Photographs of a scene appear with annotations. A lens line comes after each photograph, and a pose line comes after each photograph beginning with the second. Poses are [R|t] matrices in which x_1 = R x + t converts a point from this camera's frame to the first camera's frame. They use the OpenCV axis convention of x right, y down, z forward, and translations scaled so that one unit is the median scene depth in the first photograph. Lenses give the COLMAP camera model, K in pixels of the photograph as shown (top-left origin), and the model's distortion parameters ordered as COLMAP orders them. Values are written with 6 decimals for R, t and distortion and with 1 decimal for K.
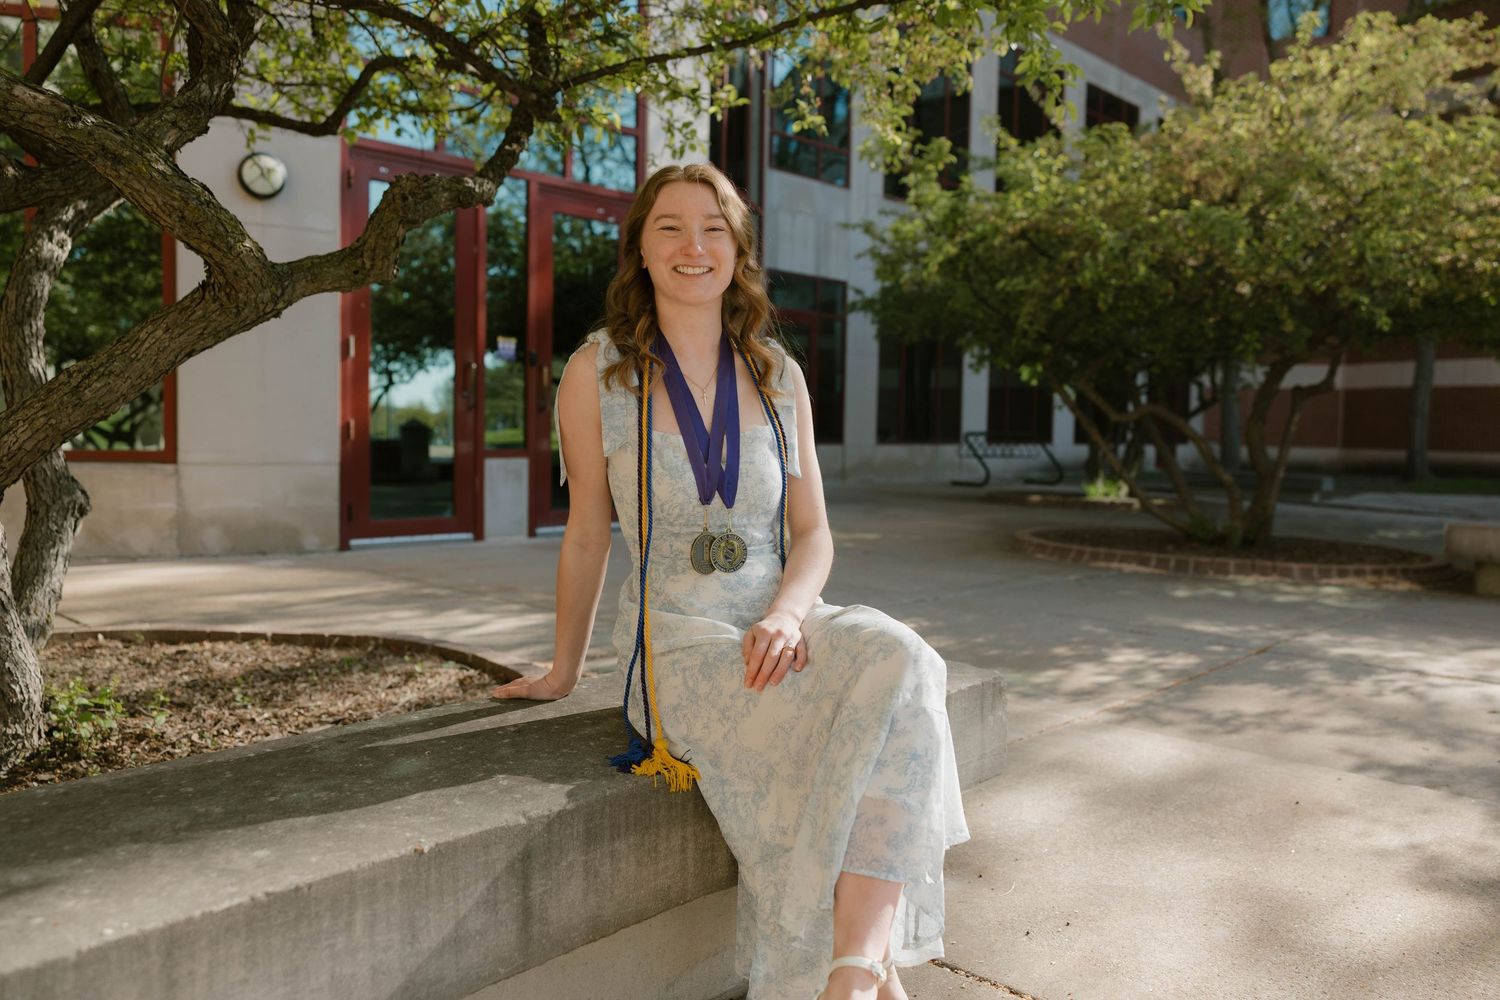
lens RADIAL K [[1214.0, 0, 750.0], [0, 1214.0, 500.0], [0, 0, 1]] dist [0.006288, -0.001932]
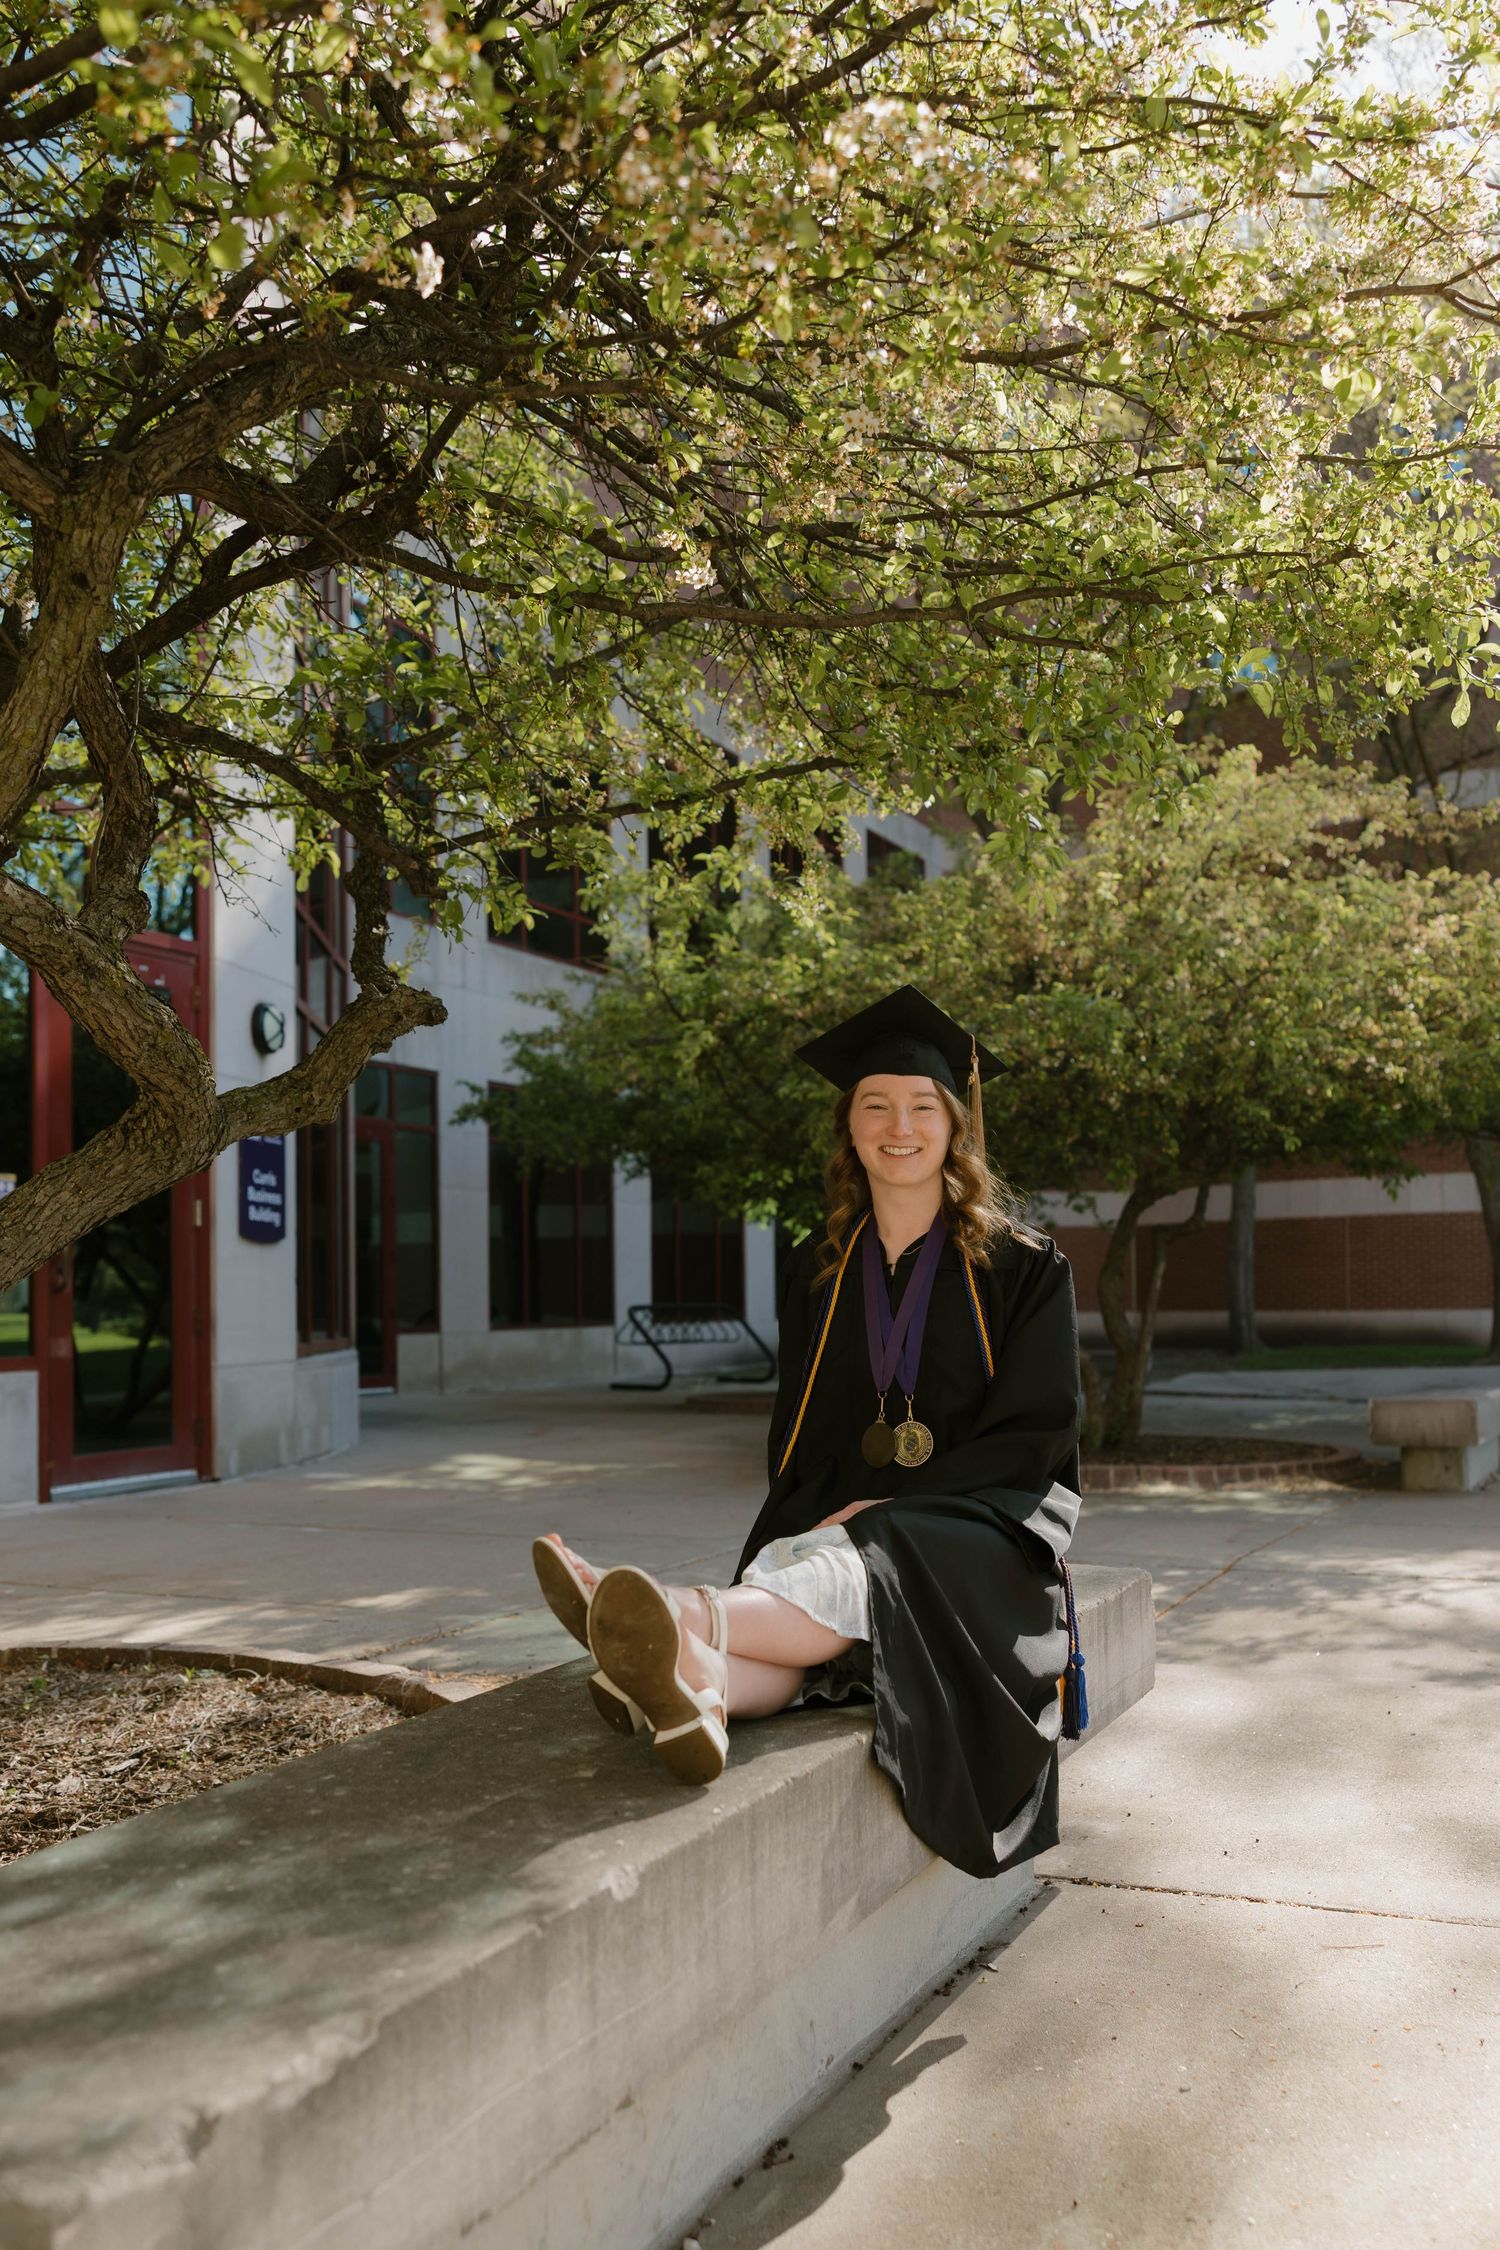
lens RADIAL K [[2087.2, 0, 833.8], [0, 2087.2, 1237.7], [0, 0, 1]] dist [0.010306, 0.000283]
pose [[0.939126, -0.022525, 0.342834, -0.304326], [0.053283, 0.995324, -0.080564, 0.008271], [-0.339416, 0.093927, 0.935935, -0.205677]]
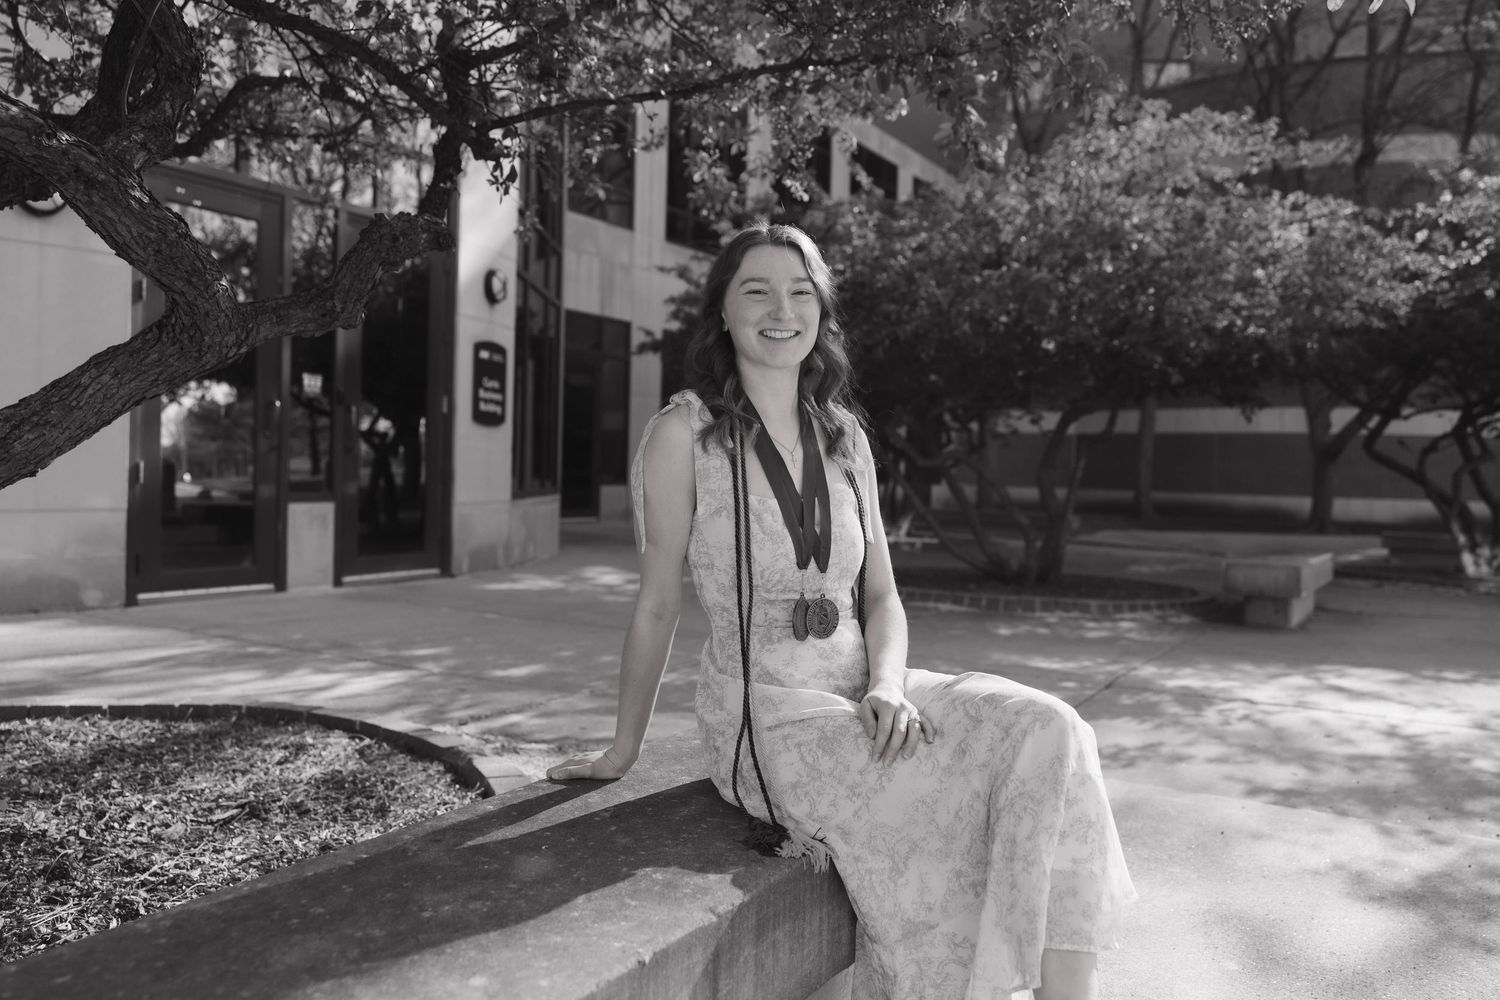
lens RADIAL K [[1214.0, 0, 750.0], [0, 1214.0, 500.0], [0, 0, 1]] dist [0.006288, -0.001932]
pose [[0.974964, -0.000723, 0.222360, -0.142902], [0.007255, 0.999566, -0.028562, -0.012938], [-0.222242, 0.029460, 0.974546, 0.025366]]
